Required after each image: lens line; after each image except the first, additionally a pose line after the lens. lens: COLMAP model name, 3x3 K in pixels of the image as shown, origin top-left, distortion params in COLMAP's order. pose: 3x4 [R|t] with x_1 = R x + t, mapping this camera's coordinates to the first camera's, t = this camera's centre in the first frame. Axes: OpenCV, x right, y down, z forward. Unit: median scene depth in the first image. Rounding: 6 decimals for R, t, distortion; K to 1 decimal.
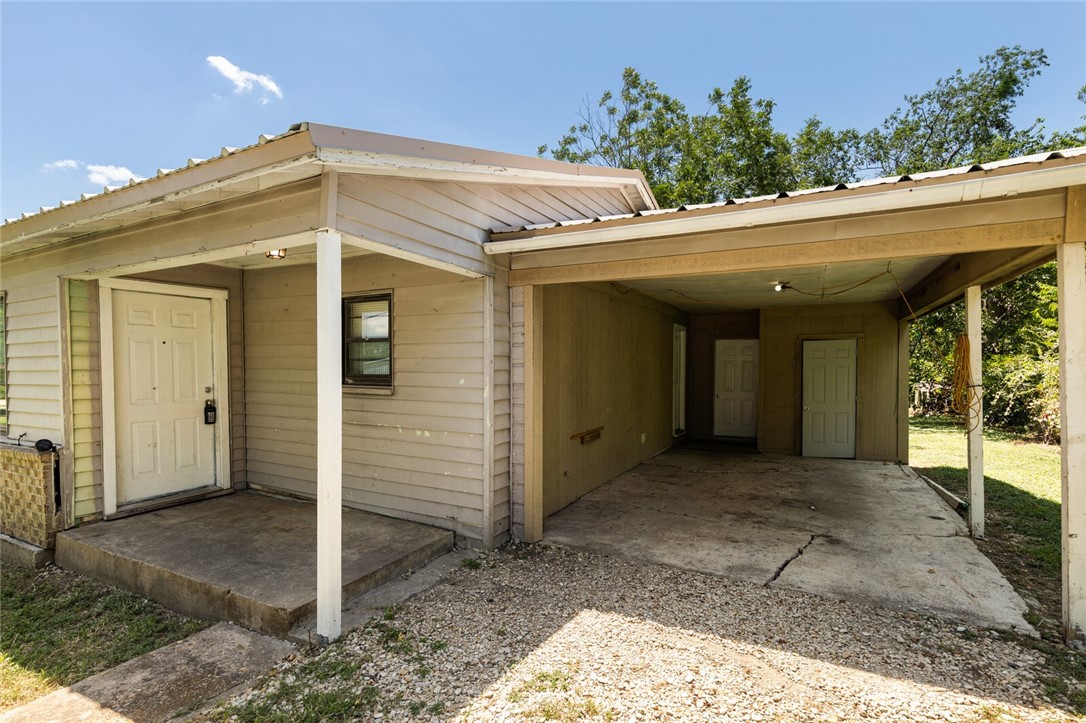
lens RADIAL K [[502.9, 0, 545.9], [0, 502.9, 381.5], [0, 0, 1]] dist [0.009340, -0.000412]
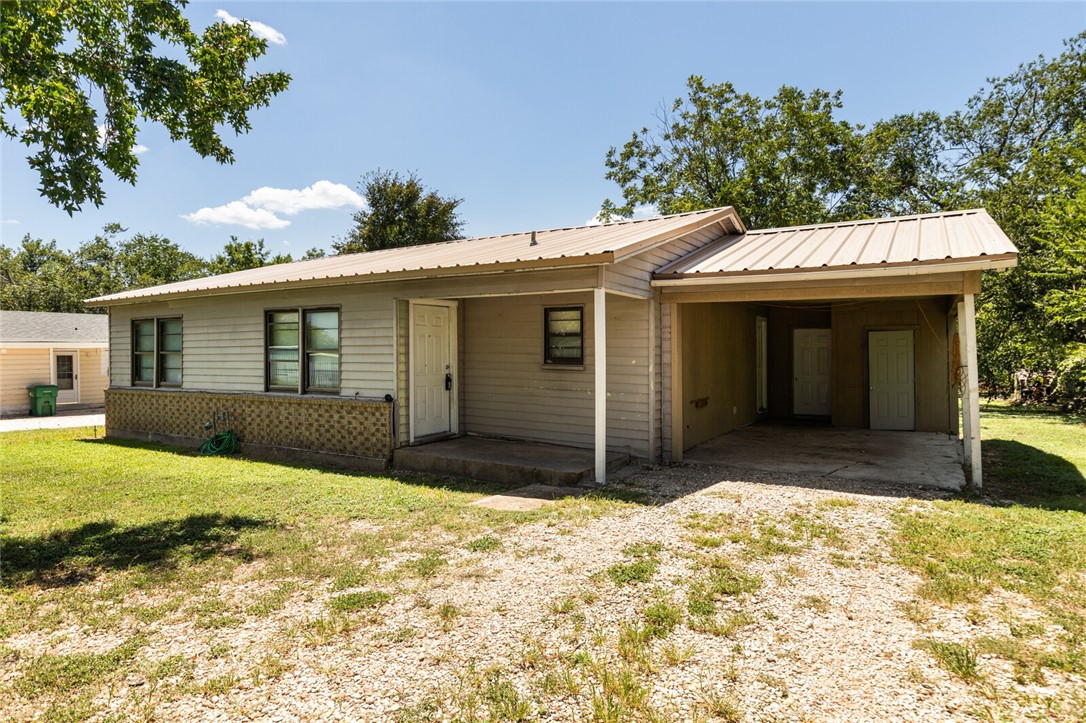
lens RADIAL K [[611.8, 0, 546.7], [0, 611.8, 331.1], [0, 0, 1]] dist [0.005721, 0.000610]
pose [[0.998000, 0.002194, -0.063180, -0.295677], [-0.006056, 0.998120, -0.060997, 0.021571], [0.062927, 0.061257, 0.996136, -0.923686]]
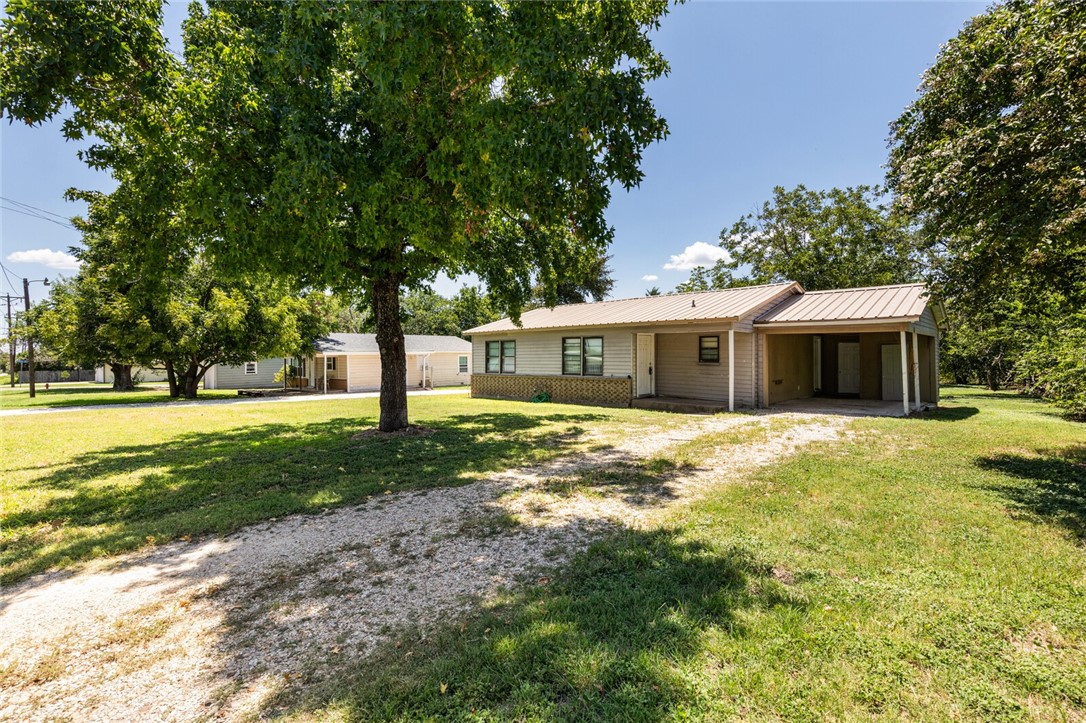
lens RADIAL K [[486.2, 0, 543.0], [0, 486.2, 361.5], [0, 0, 1]] dist [-0.000833, -0.000307]
pose [[0.961005, 0.006321, -0.276458, -0.535728], [-0.011068, 0.999817, -0.015614, 0.066526], [0.276309, 0.018065, 0.960899, -2.481723]]
